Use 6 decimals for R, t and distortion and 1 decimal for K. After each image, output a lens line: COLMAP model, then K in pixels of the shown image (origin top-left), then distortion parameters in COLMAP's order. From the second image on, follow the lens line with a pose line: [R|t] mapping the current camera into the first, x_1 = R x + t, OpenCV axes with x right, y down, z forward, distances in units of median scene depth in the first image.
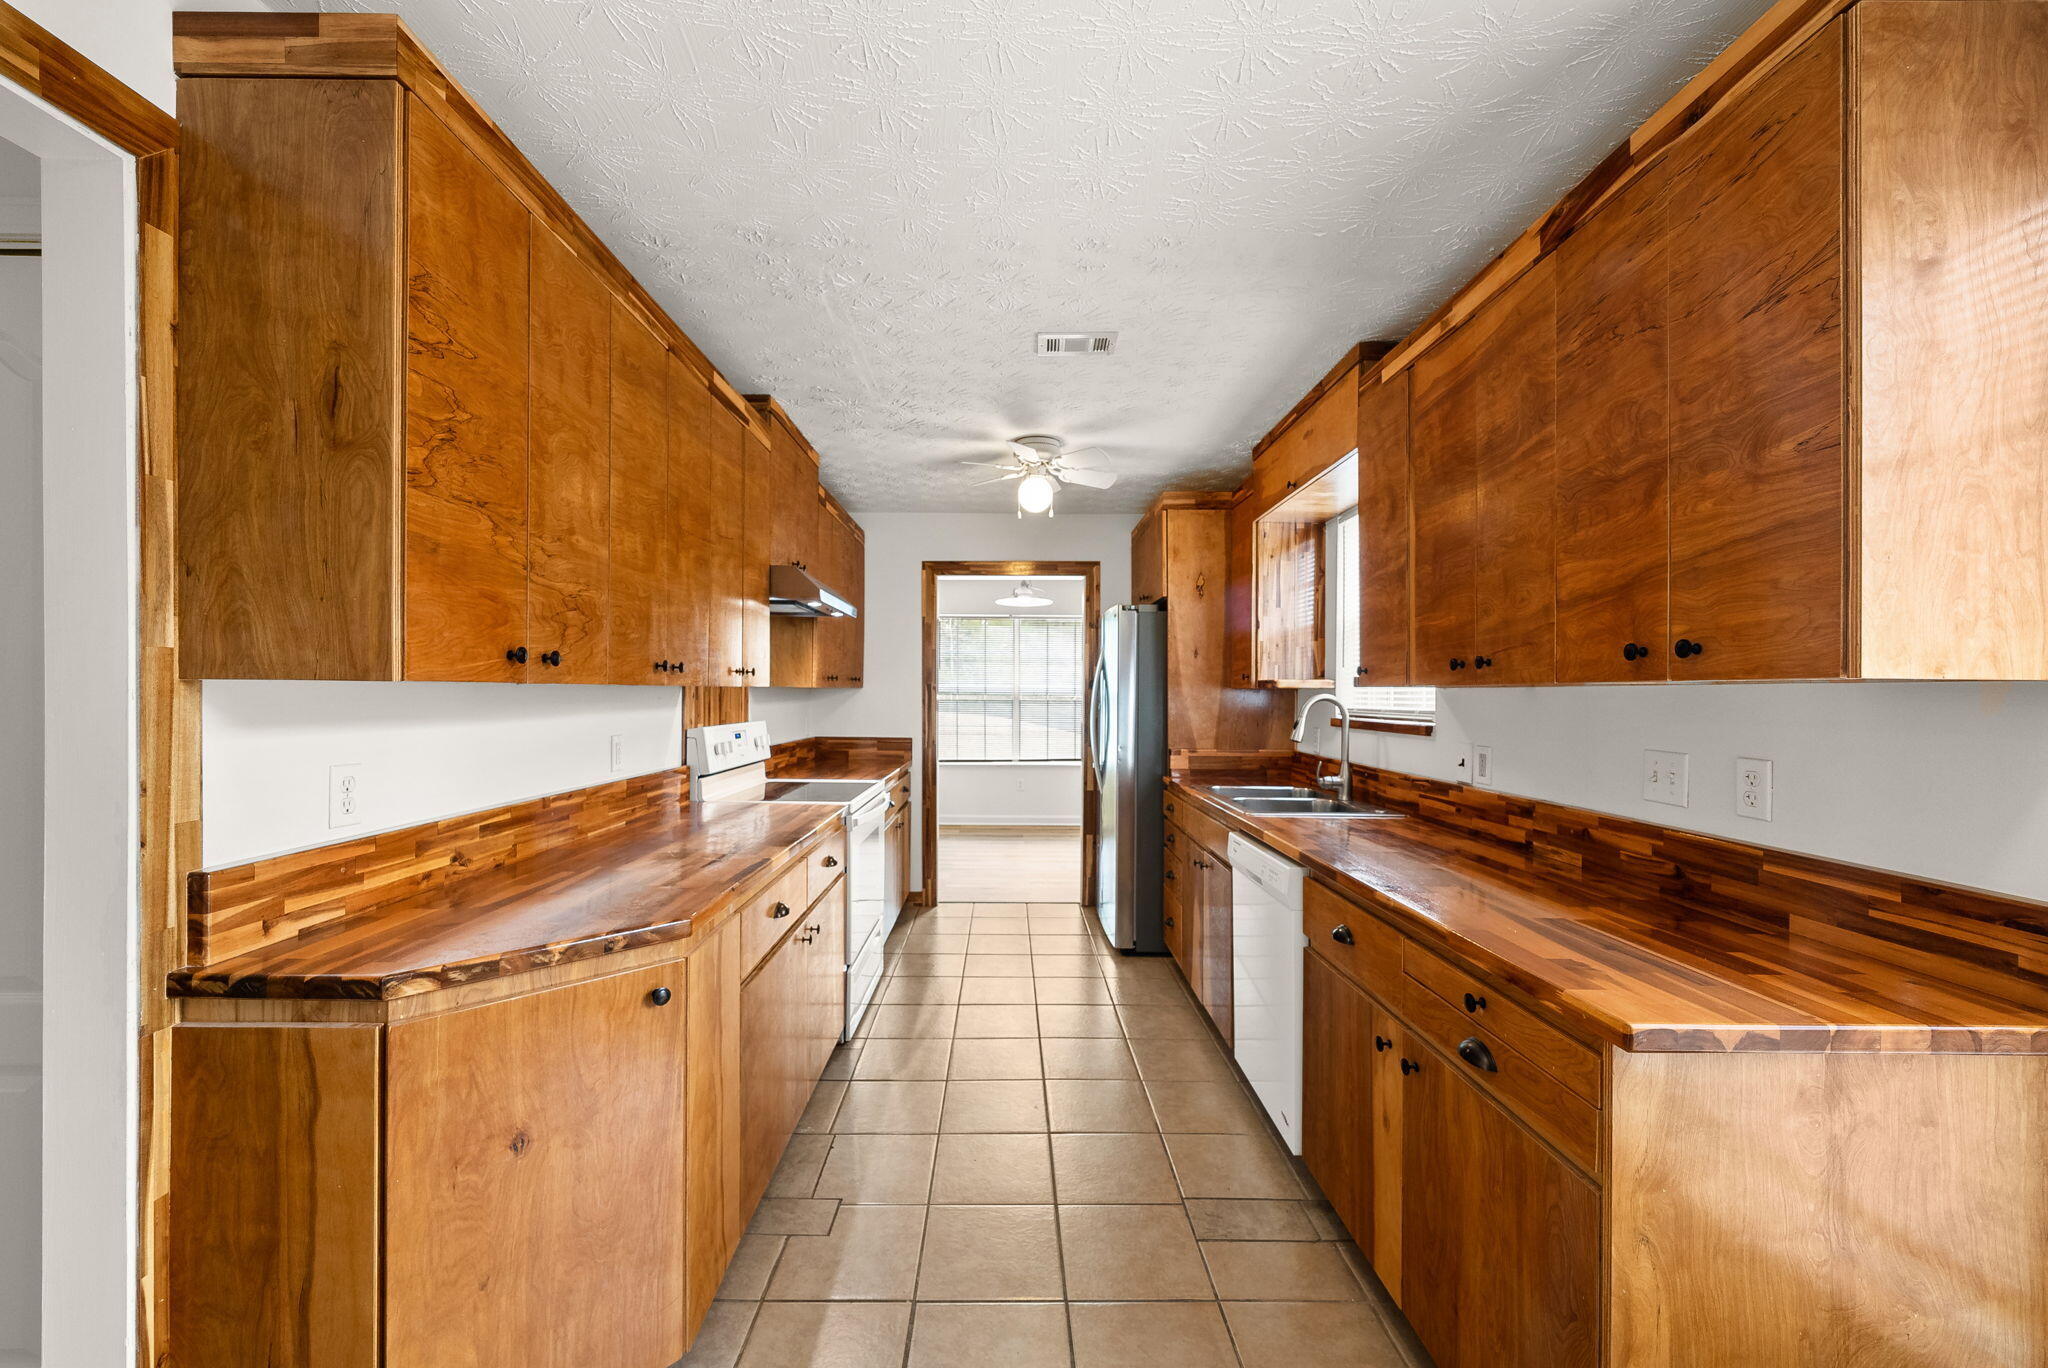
lens RADIAL K [[779.3, 0, 1014.5], [0, 779.3, 690.0], [0, 0, 1]] dist [-0.000581, 0.000130]
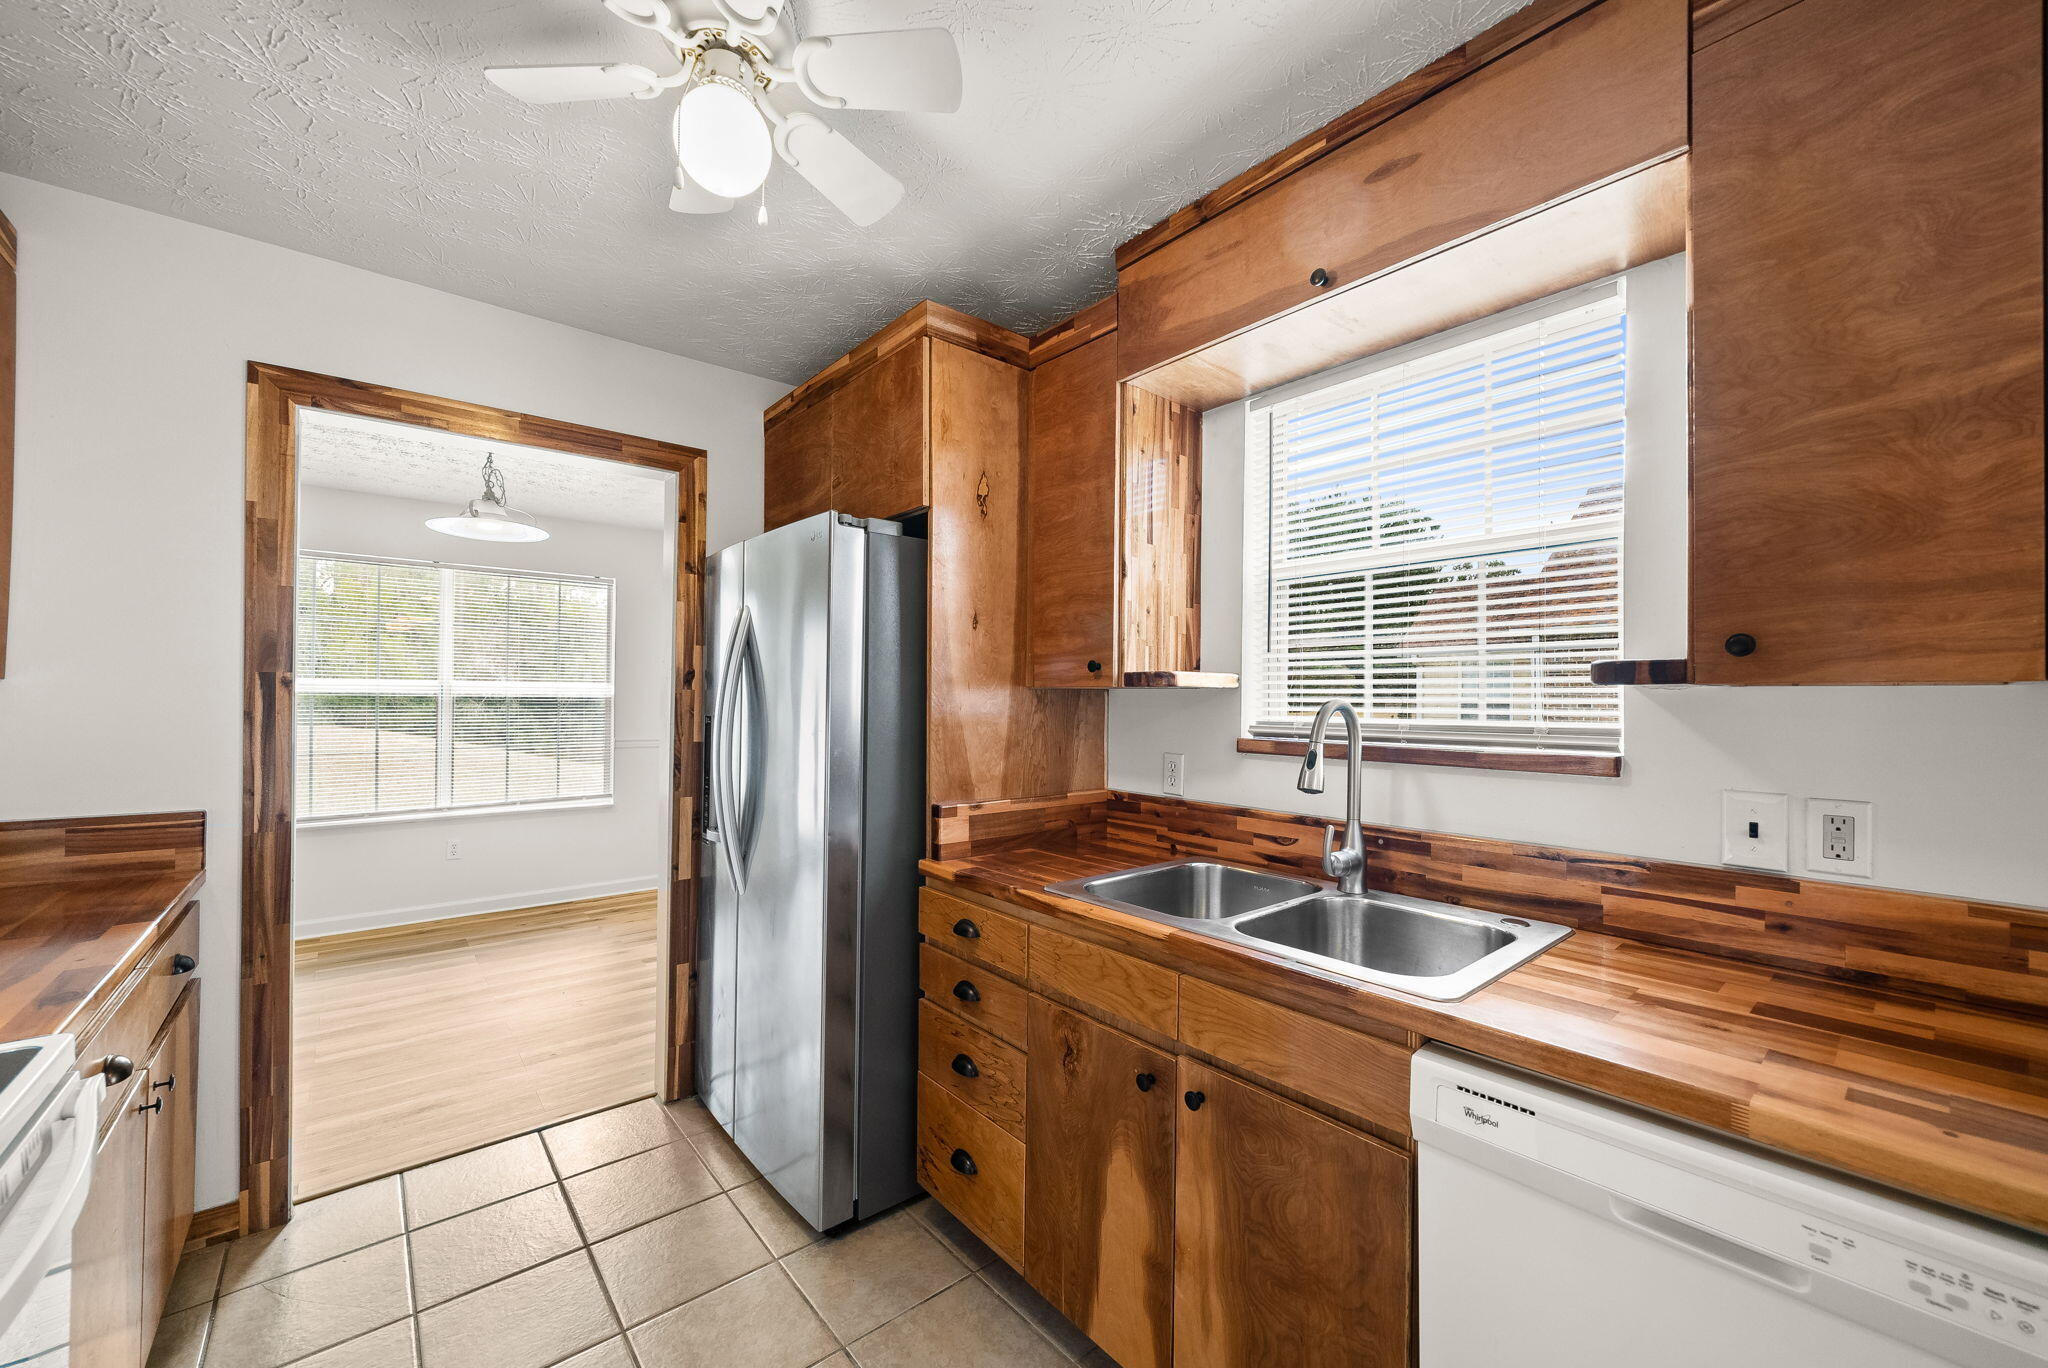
lens RADIAL K [[779.3, 0, 1014.5], [0, 779.3, 690.0], [0, 0, 1]] dist [-0.000581, 0.000130]
pose [[0.773505, 0.004888, 0.633772, -0.084395], [-0.002309, 0.999985, -0.004894, 0.002403], [-0.633787, 0.002322, 0.773504, 0.571288]]
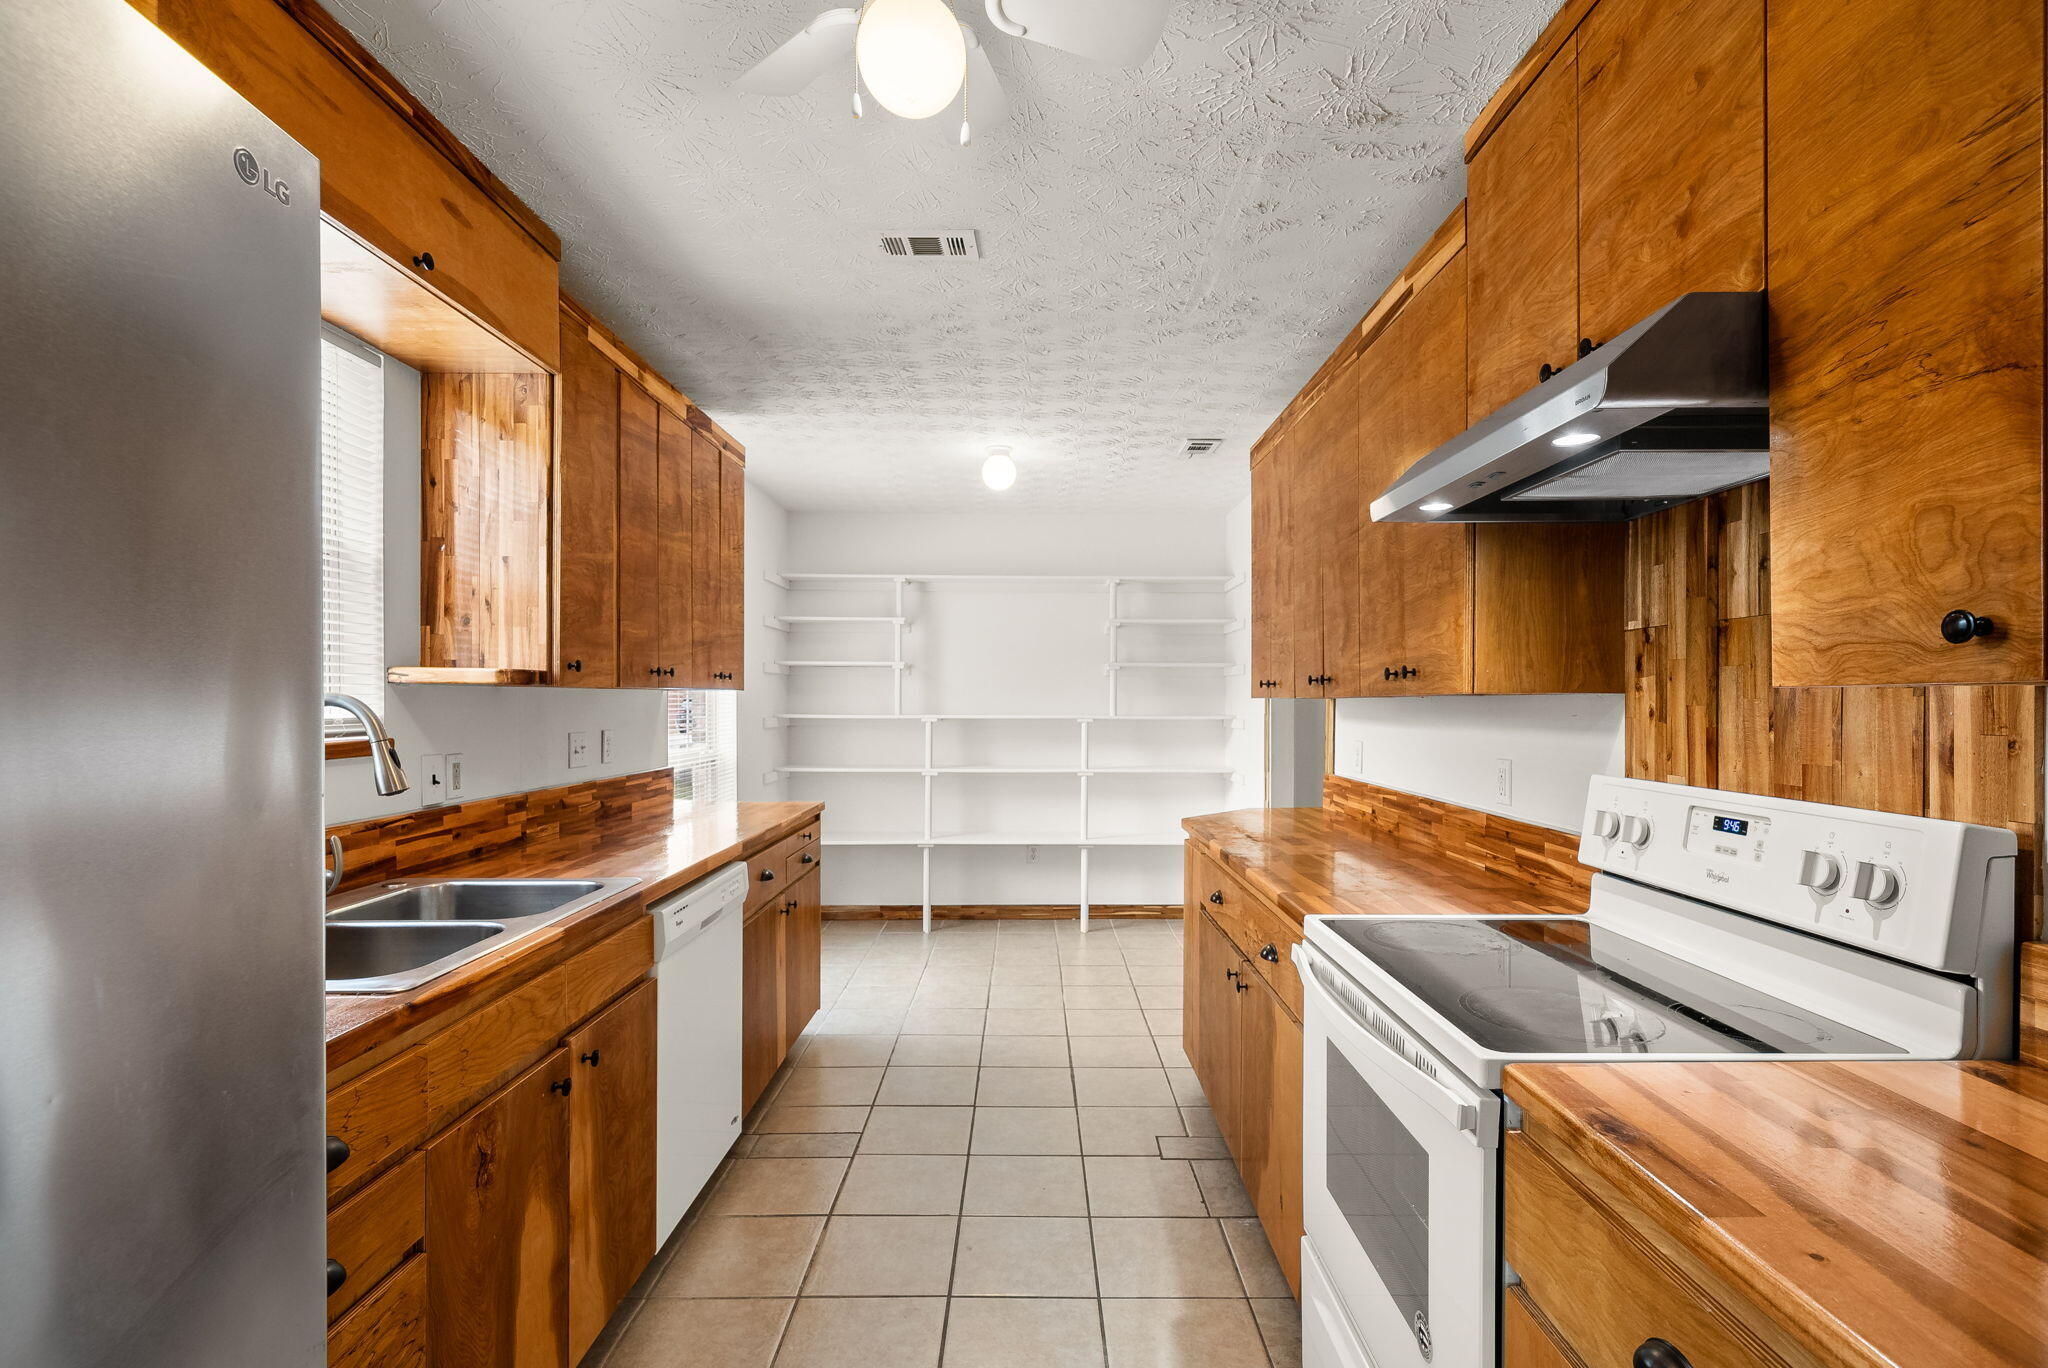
lens RADIAL K [[809.3, 0, 1028.5], [0, 809.3, 691.0], [0, 0, 1]] dist [0.043641, 0.000055]
pose [[-0.999782, -0.012107, 0.017002, -0.026005], [-0.012438, 0.999732, -0.019543, 0.007689], [-0.016761, -0.019750, -0.999664, 1.142435]]
